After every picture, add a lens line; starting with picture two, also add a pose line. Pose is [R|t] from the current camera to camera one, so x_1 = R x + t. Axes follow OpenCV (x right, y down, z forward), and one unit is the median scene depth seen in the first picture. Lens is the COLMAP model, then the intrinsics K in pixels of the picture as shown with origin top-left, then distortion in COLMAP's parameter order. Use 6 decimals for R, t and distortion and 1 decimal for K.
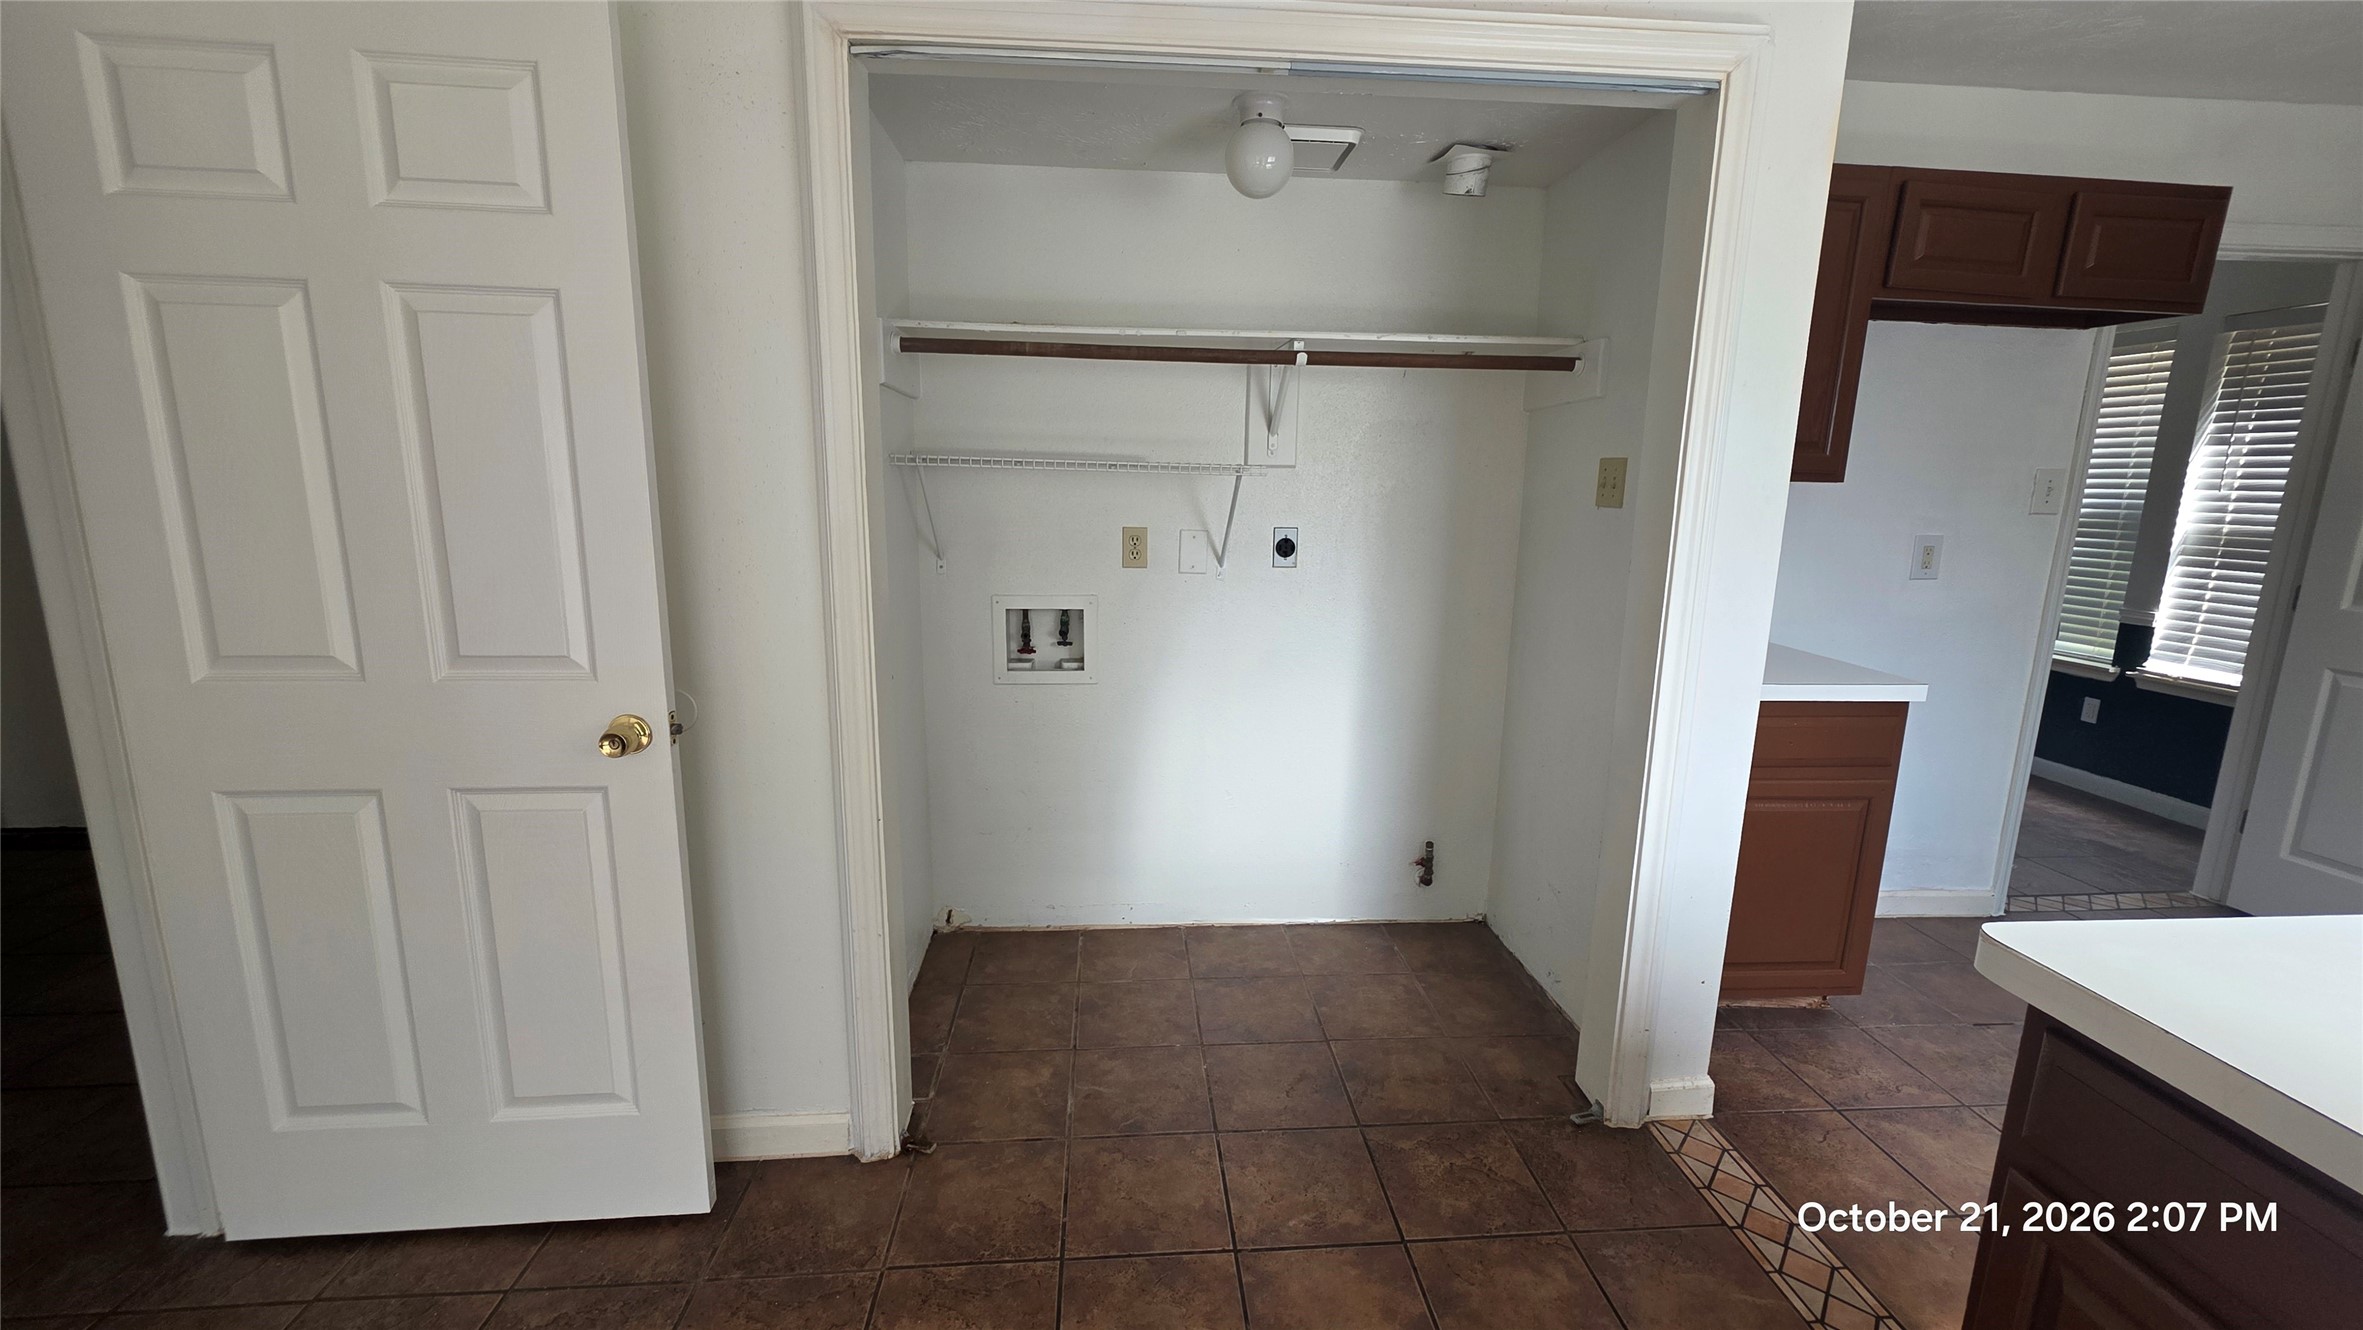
lens RADIAL K [[946.2, 0, 1184.8], [0, 946.2, 657.5], [0, 0, 1]] dist [0.000276, 0.000148]
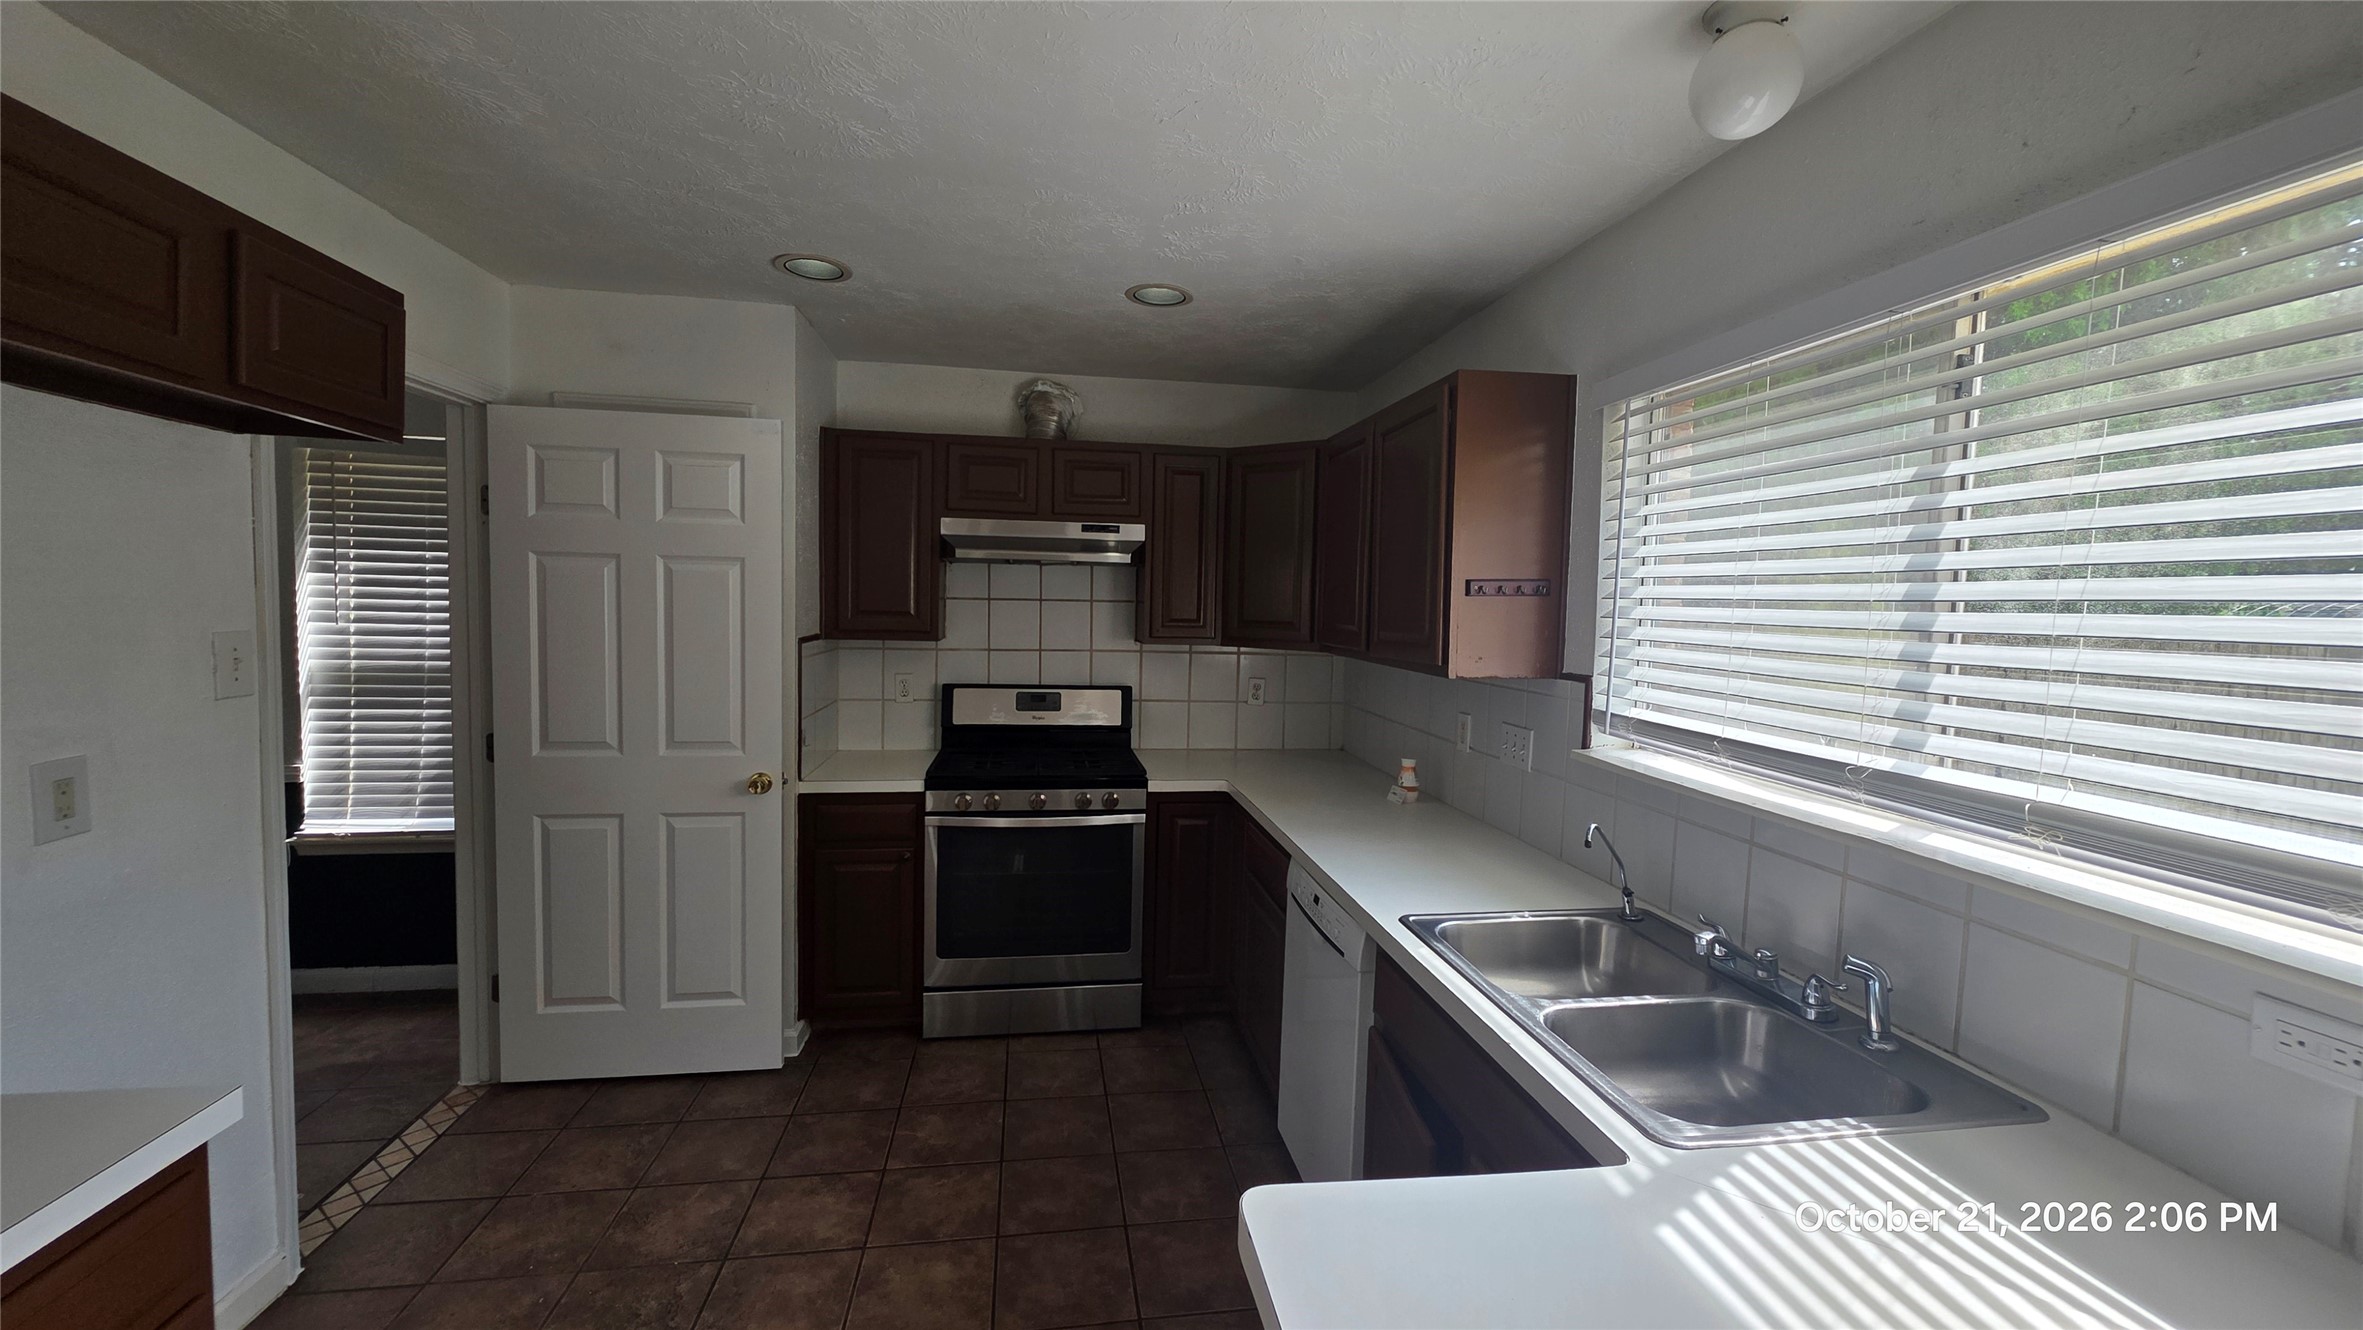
lens RADIAL K [[946.2, 0, 1184.8], [0, 946.2, 657.5], [0, 0, 1]] dist [0.000276, 0.000148]
pose [[-0.076195, -0.077161, 0.994103, 0.138221], [0.160598, 0.983034, 0.088611, -0.095330], [-0.984074, 0.166403, -0.062511, 0.272612]]
